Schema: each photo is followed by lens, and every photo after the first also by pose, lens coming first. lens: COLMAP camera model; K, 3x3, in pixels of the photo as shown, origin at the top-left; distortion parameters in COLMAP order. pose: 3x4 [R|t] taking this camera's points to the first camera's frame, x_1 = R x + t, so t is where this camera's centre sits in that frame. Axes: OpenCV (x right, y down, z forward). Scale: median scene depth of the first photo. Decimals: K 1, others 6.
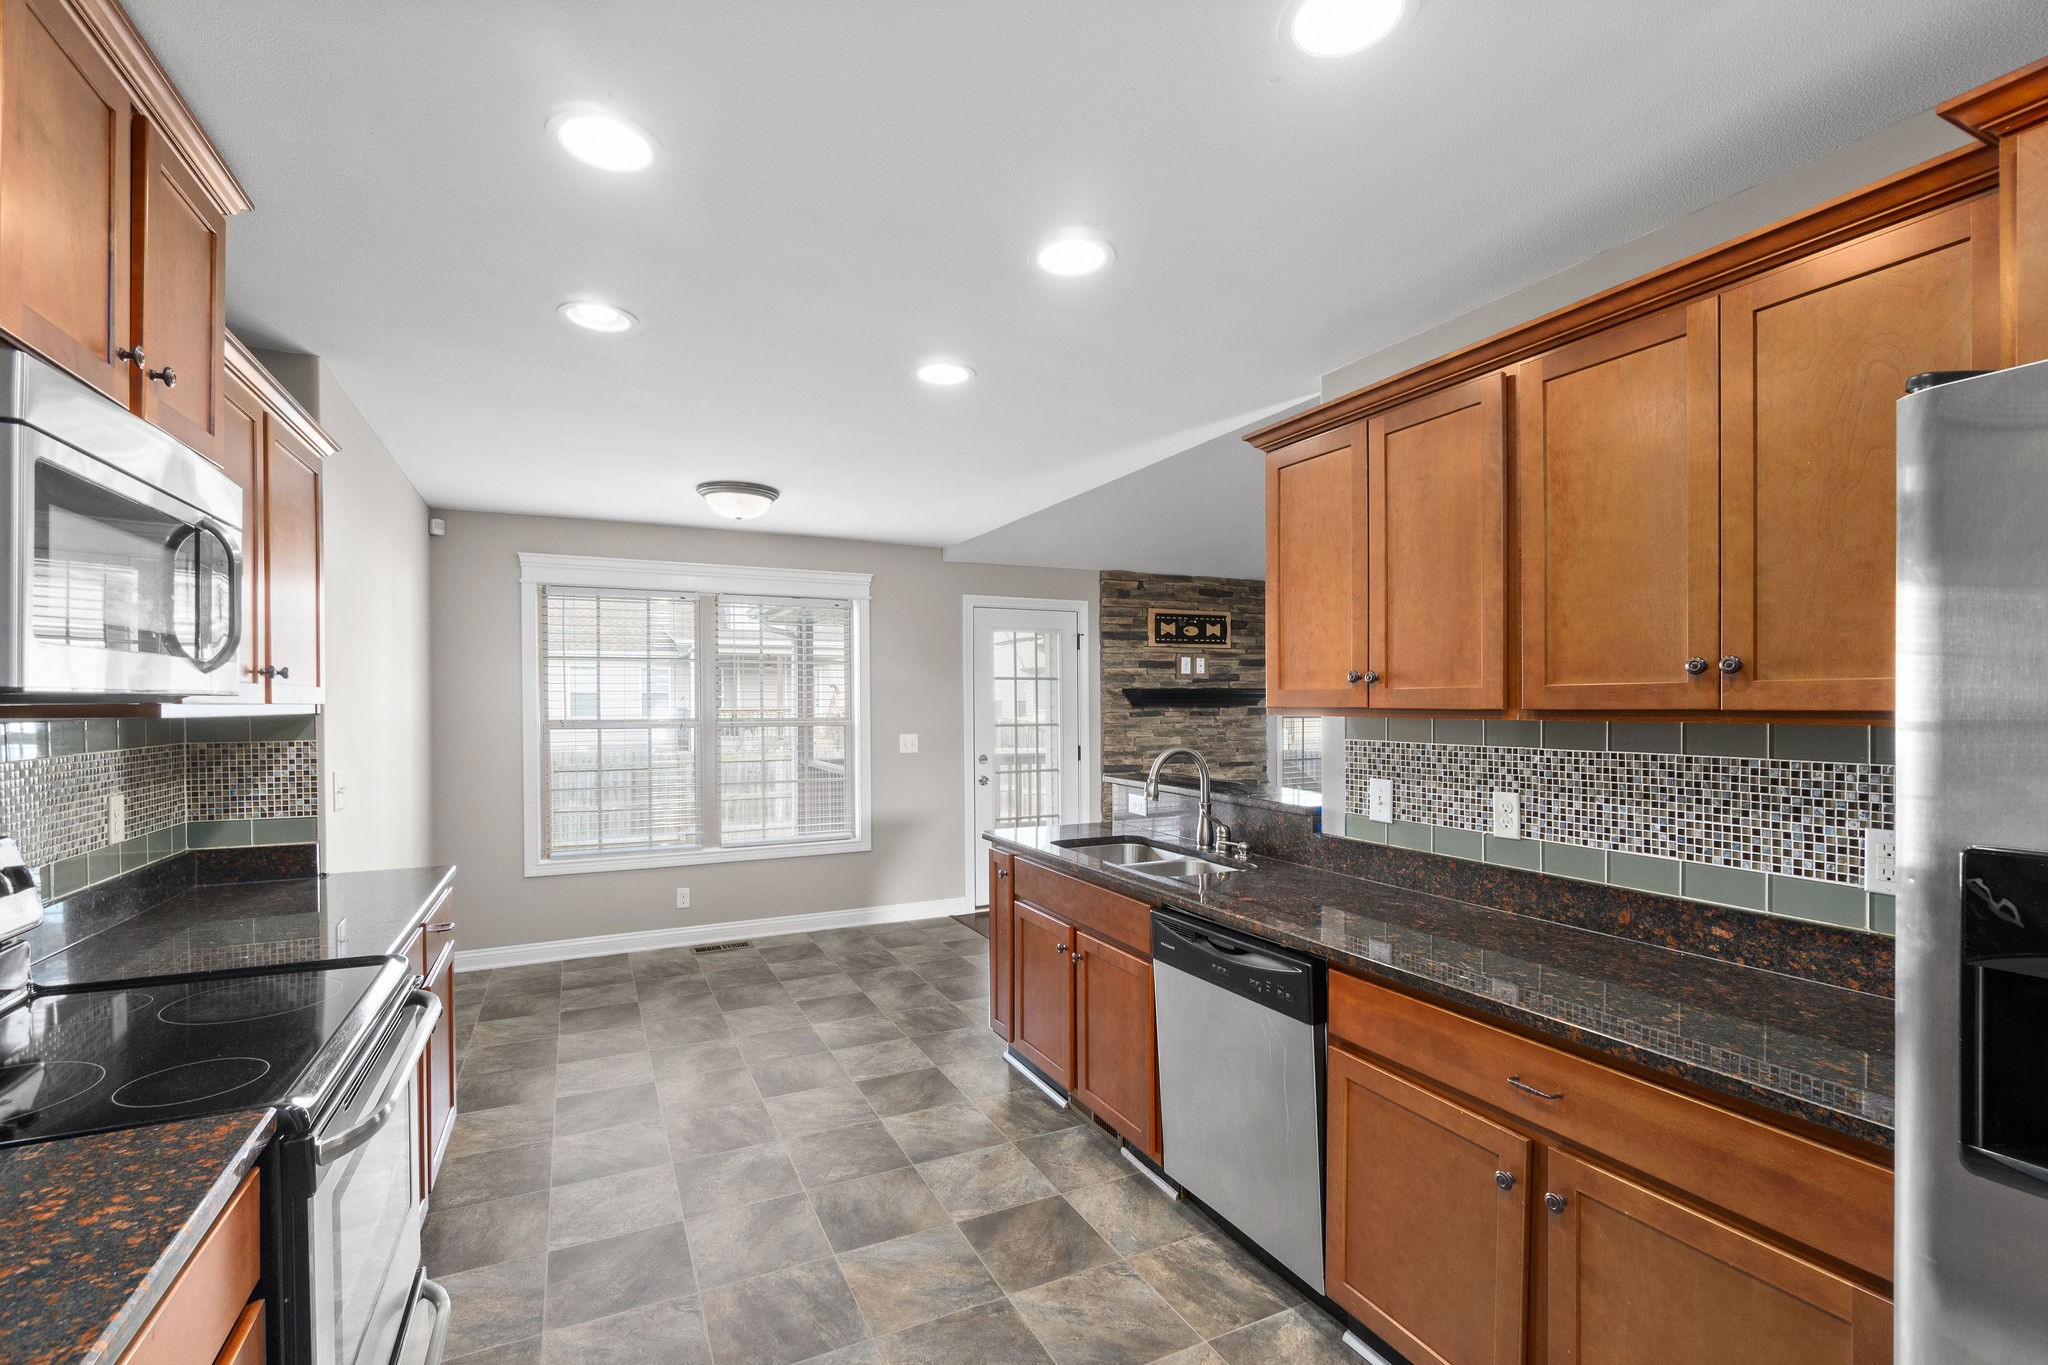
lens RADIAL K [[910.8, 0, 1034.3], [0, 910.8, 710.1], [0, 0, 1]] dist [0.000632, -0.000393]
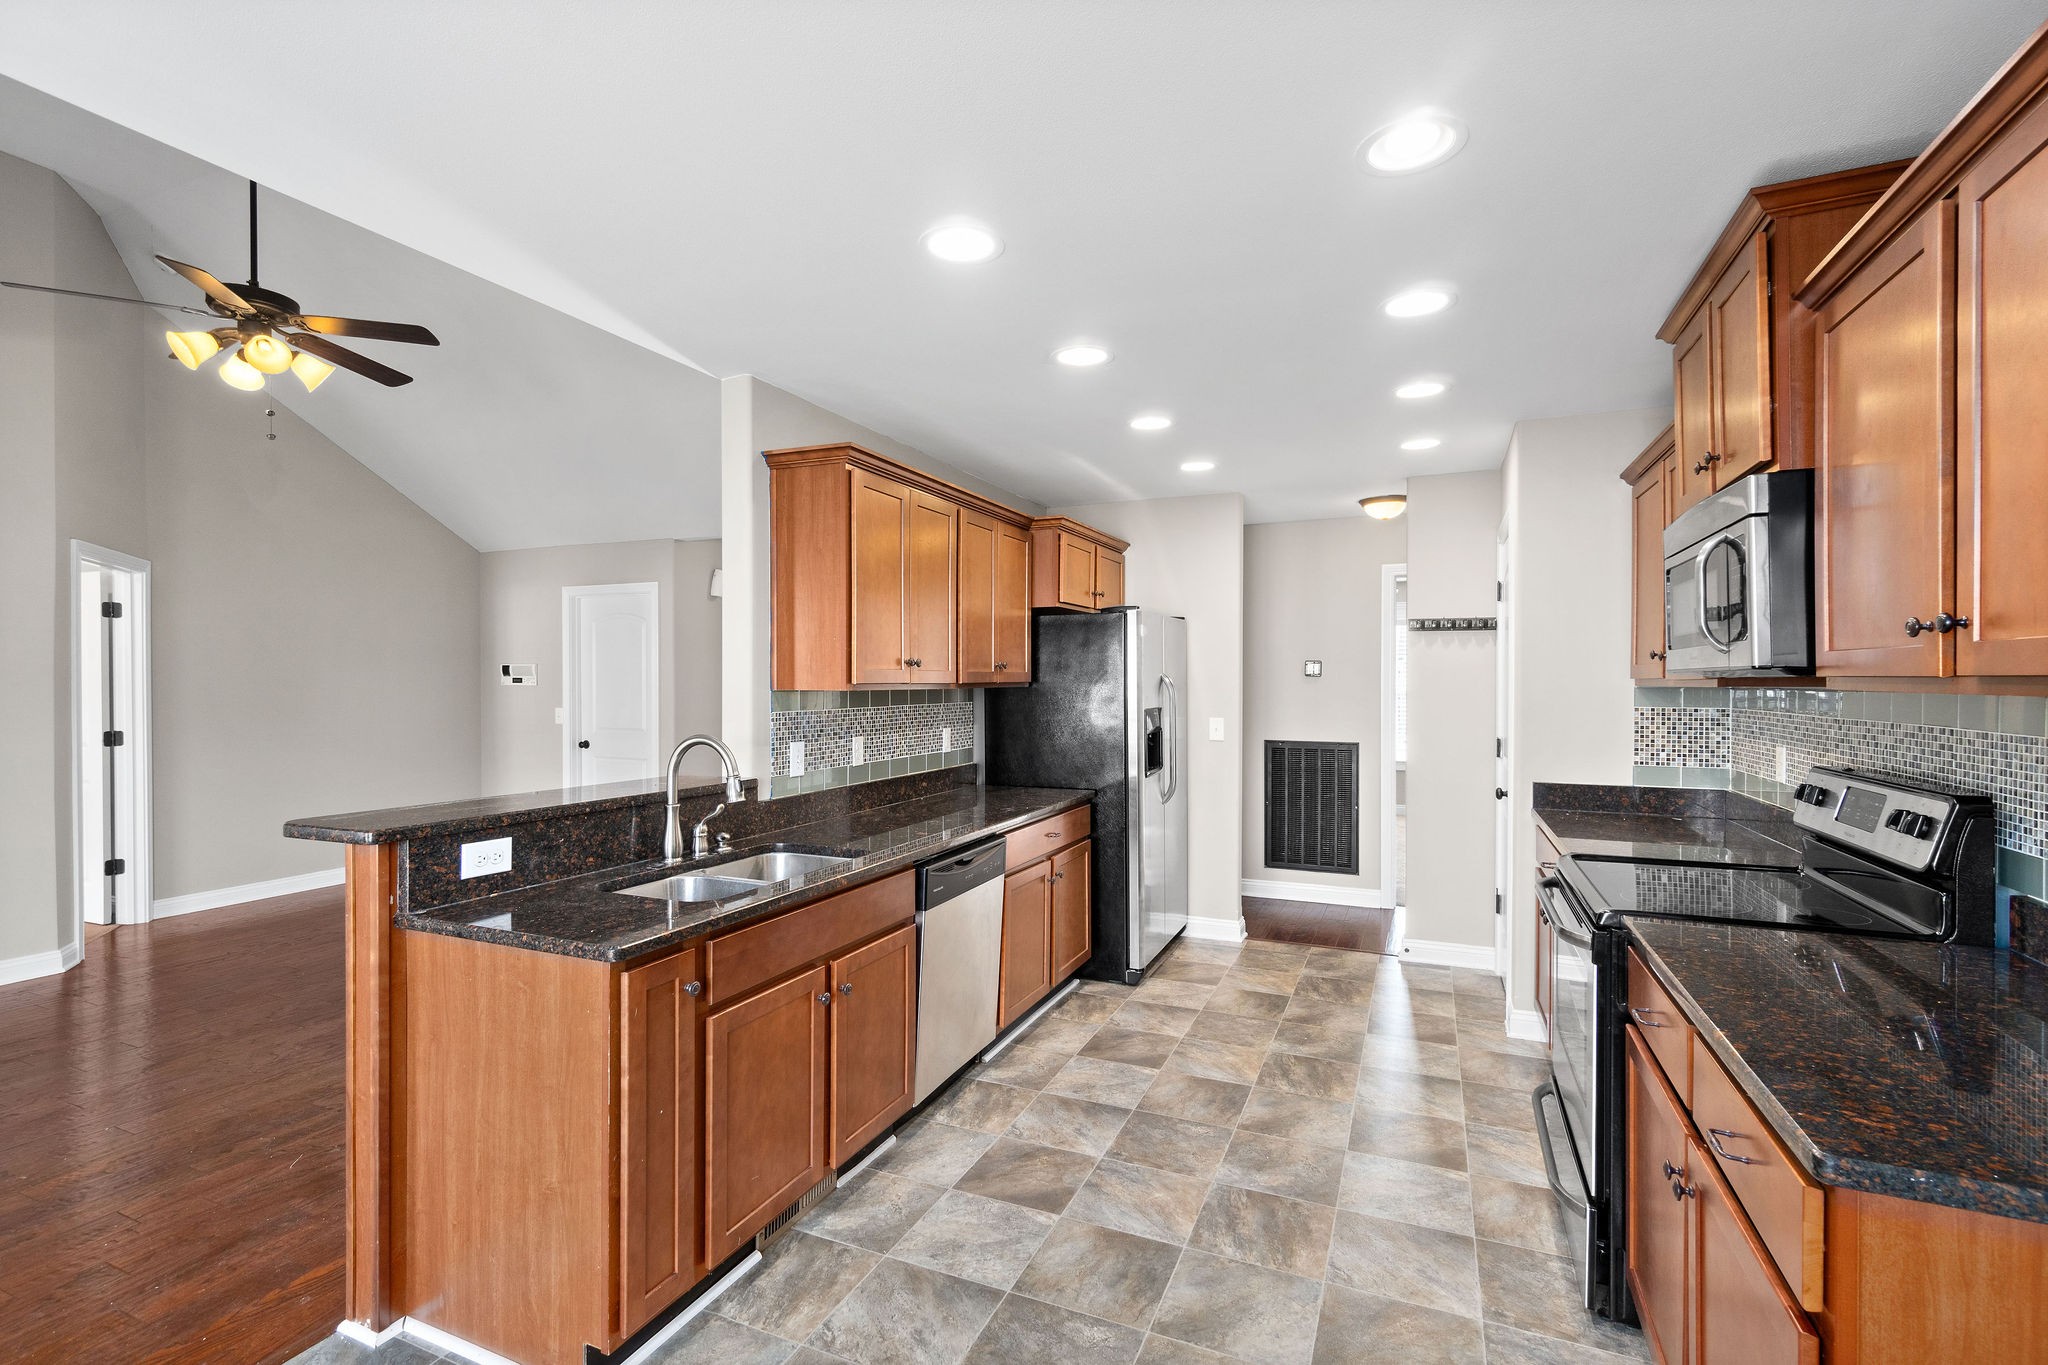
lens RADIAL K [[910.8, 0, 1030.9], [0, 910.8, 684.1], [0, 0, 1]] dist [0.000632, -0.000393]
pose [[-0.636500, -0.001259, 0.771276, -0.332220], [0.010264, 0.999896, 0.010102, -0.004908], [-0.771208, 0.014346, -0.636421, 0.666787]]
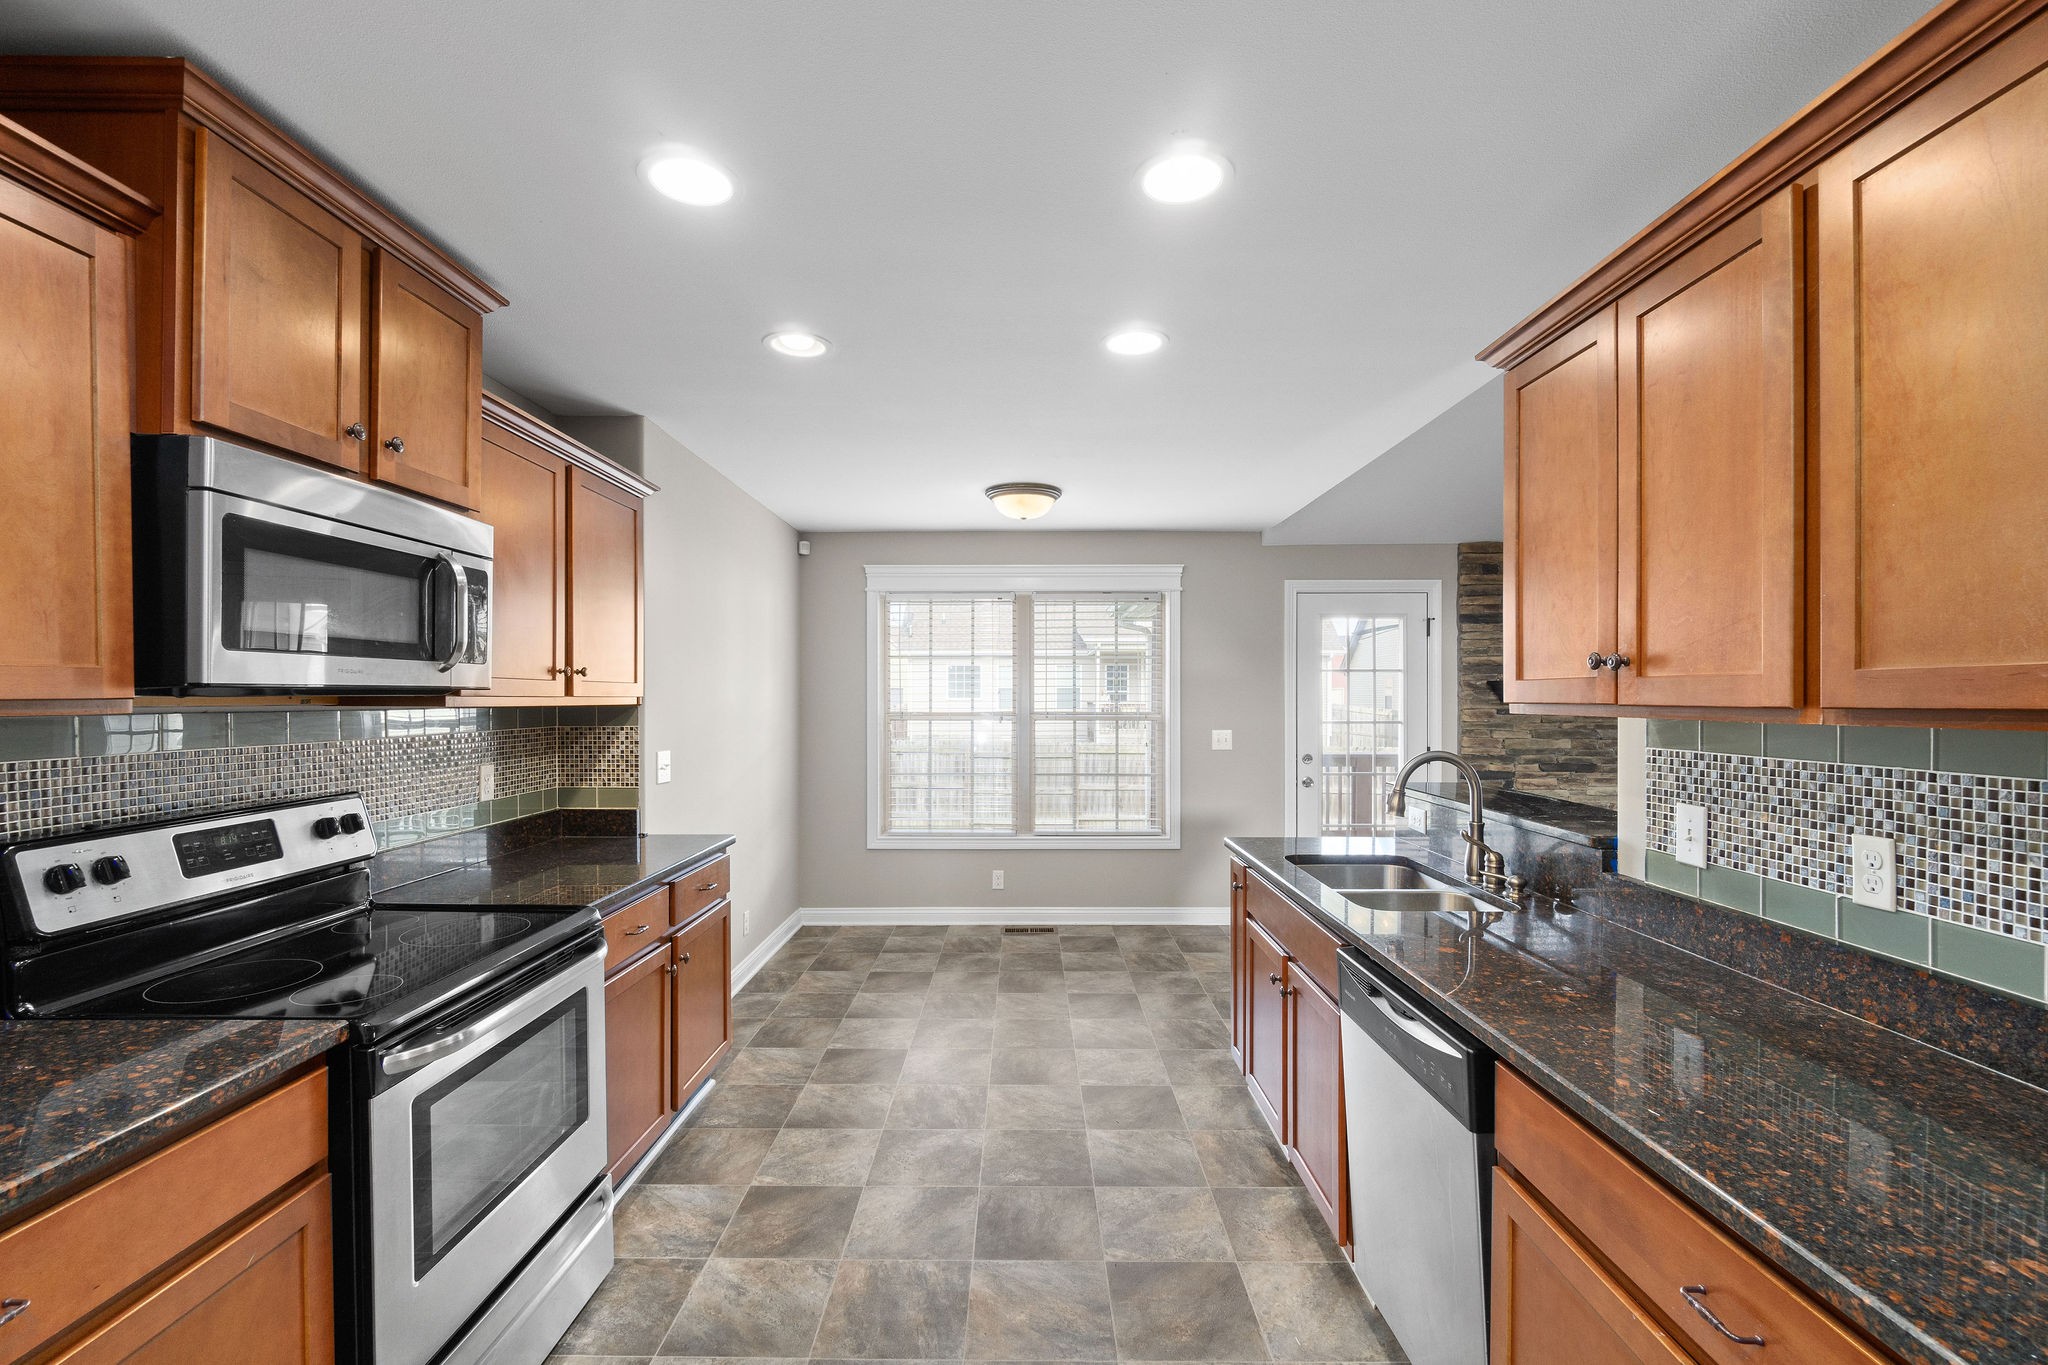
lens RADIAL K [[910.8, 0, 1025.0], [0, 910.8, 705.8], [0, 0, 1]] dist [0.000632, -0.000393]
pose [[0.892606, 0.006389, -0.450792, 0.102611], [-0.005739, 0.999980, 0.002810, -0.000356], [0.450801, 0.000079, 0.892625, 0.057580]]
